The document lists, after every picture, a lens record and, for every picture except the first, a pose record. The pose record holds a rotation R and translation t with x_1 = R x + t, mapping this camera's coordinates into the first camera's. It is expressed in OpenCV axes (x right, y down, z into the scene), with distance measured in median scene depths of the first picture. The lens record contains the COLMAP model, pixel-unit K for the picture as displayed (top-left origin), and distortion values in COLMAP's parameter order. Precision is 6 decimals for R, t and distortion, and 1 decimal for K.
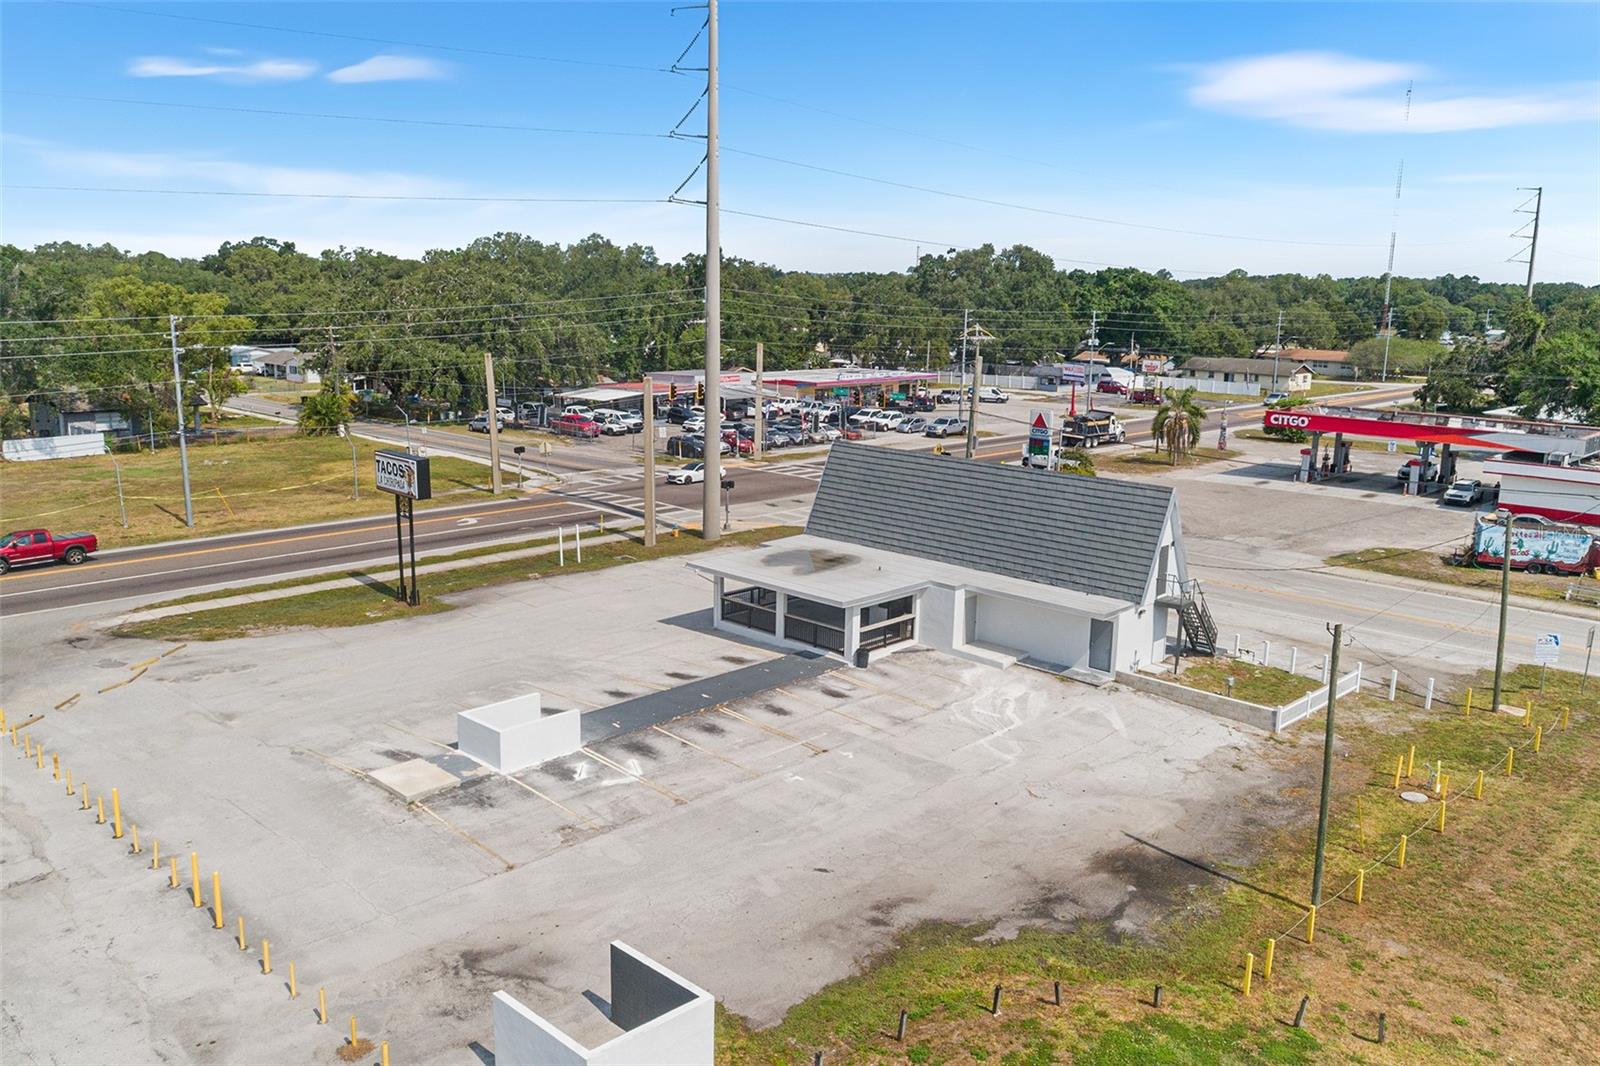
lens RADIAL K [[1268.6, 0, 800.0], [0, 1268.6, 533.0], [0, 0, 1]] dist [-0.008598, -0.001719]
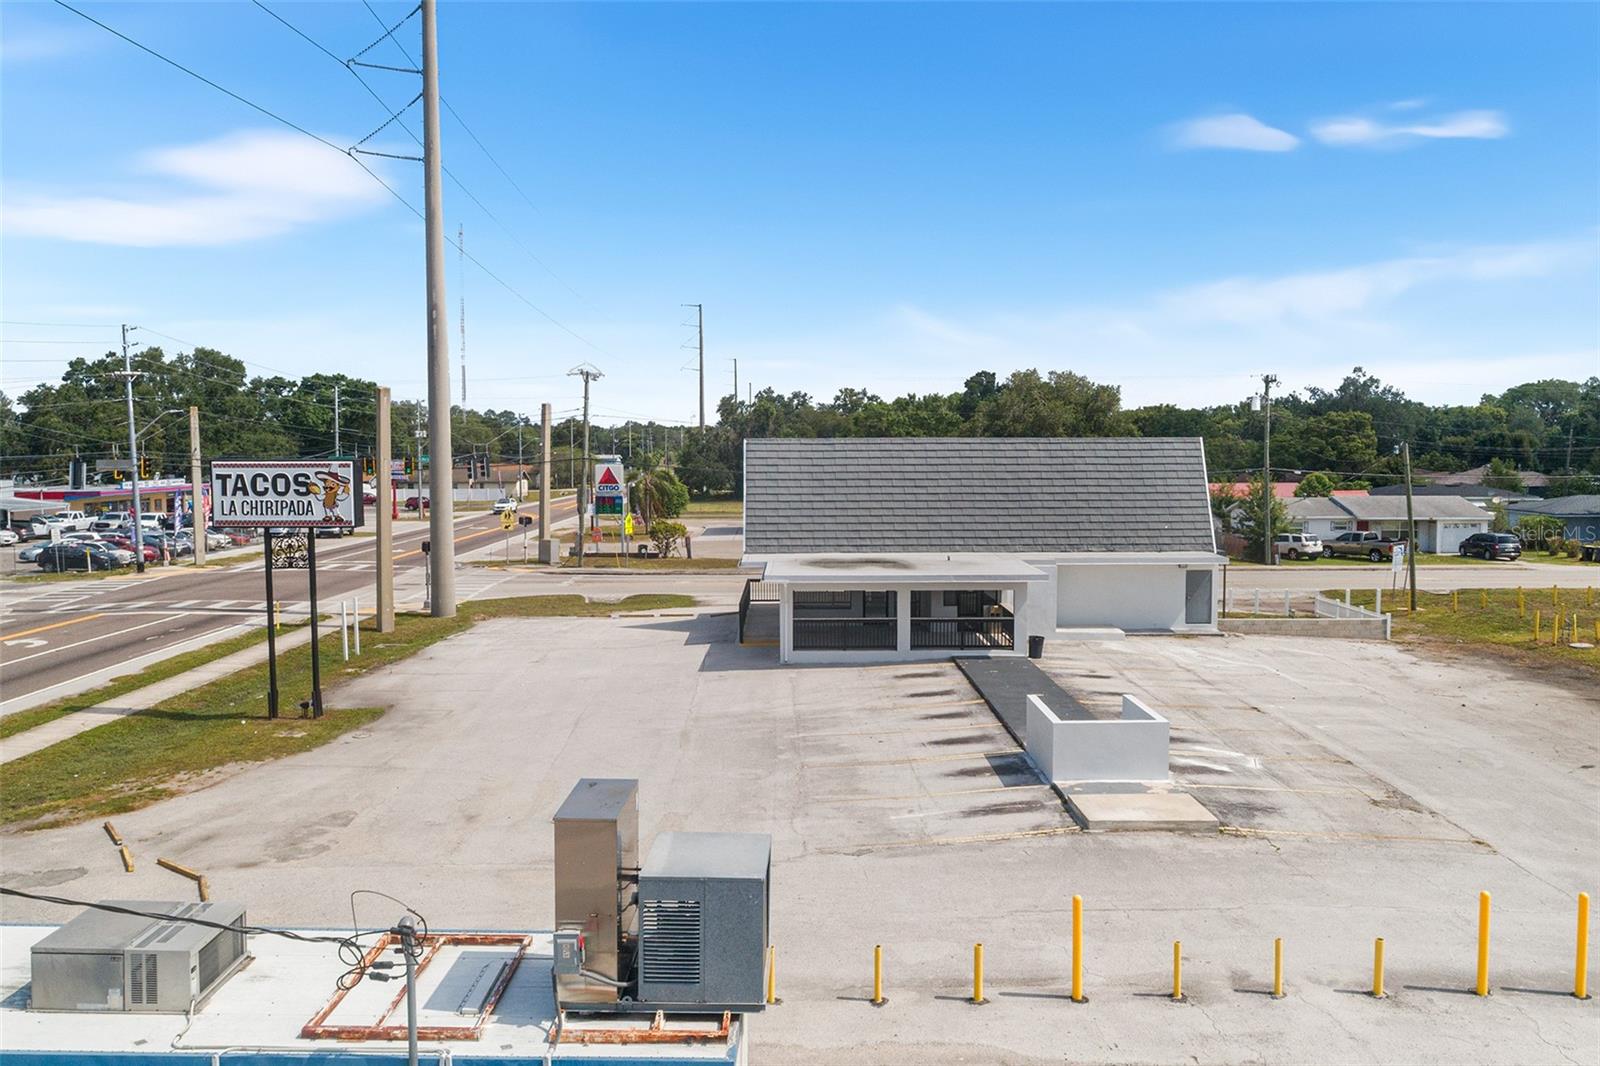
lens RADIAL K [[1311.9, 0, 800.0], [0, 1311.9, 533.0], [0, 0, 1]] dist [-0.016991, 0.002919]
pose [[0.716846, -0.069385, 0.693771, -0.722585], [0.155784, 0.985820, -0.062372, 0.059552], [-0.679605, 0.152789, 0.717490, 0.520190]]
